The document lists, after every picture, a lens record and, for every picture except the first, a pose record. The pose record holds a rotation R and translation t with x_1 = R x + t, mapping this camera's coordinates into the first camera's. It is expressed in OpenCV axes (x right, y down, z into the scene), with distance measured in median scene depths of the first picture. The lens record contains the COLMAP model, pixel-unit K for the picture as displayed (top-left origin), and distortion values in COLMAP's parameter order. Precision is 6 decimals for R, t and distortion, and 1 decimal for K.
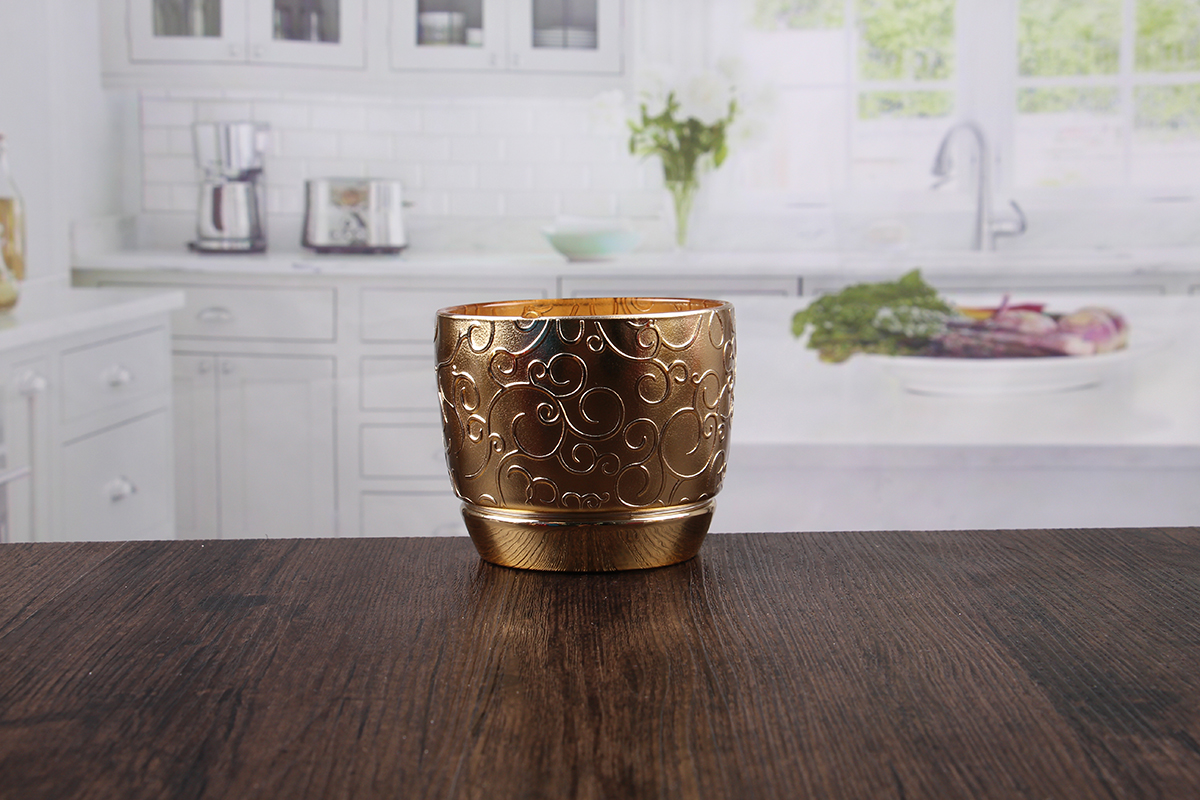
lens RADIAL K [[2035.9, 0, 602.4], [0, 2035.9, 401.2], [0, 0, 1]] dist [0.075294, 0.000000]
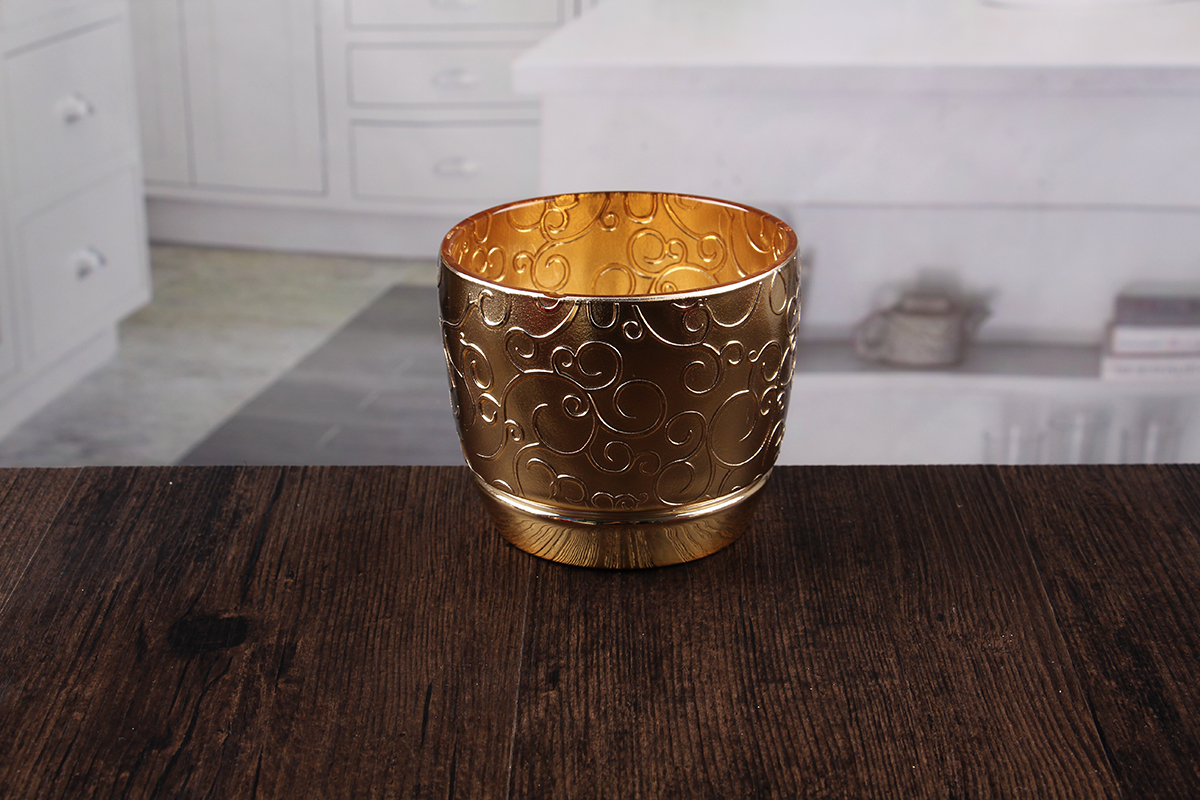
lens RADIAL K [[2230.1, 0, 601.3], [0, 2230.1, 401.4], [0, 0, 1]] dist [0.122618, 0.000000]
pose [[0.999956, 0.006380, -0.006860, -0.010598], [-0.004430, 0.967247, 0.253798, -0.246988], [0.008255, -0.253756, 0.967233, 0.122420]]
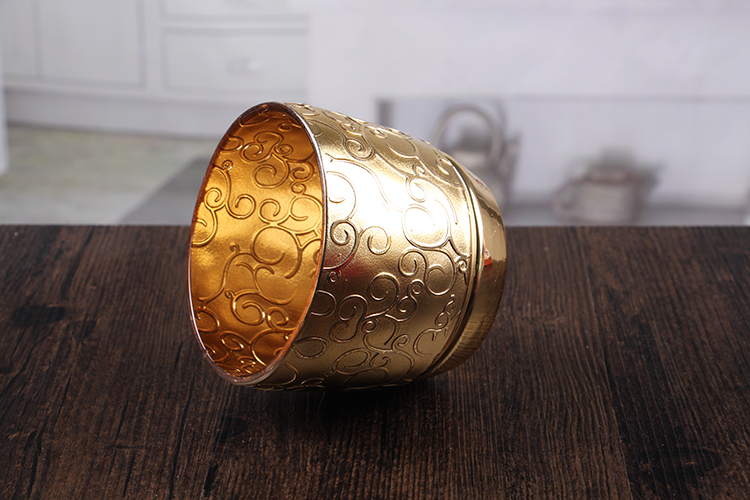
lens RADIAL K [[1898.6, 0, 370.3], [0, 1898.6, 247.1], [0, 0, 1]] dist [0.292730, 0.000000]
pose [[0.999737, 0.012872, -0.018989, 0.056653], [-0.008255, 0.974151, 0.225747, -0.233640], [0.021404, -0.225531, 0.974001, -0.188094]]
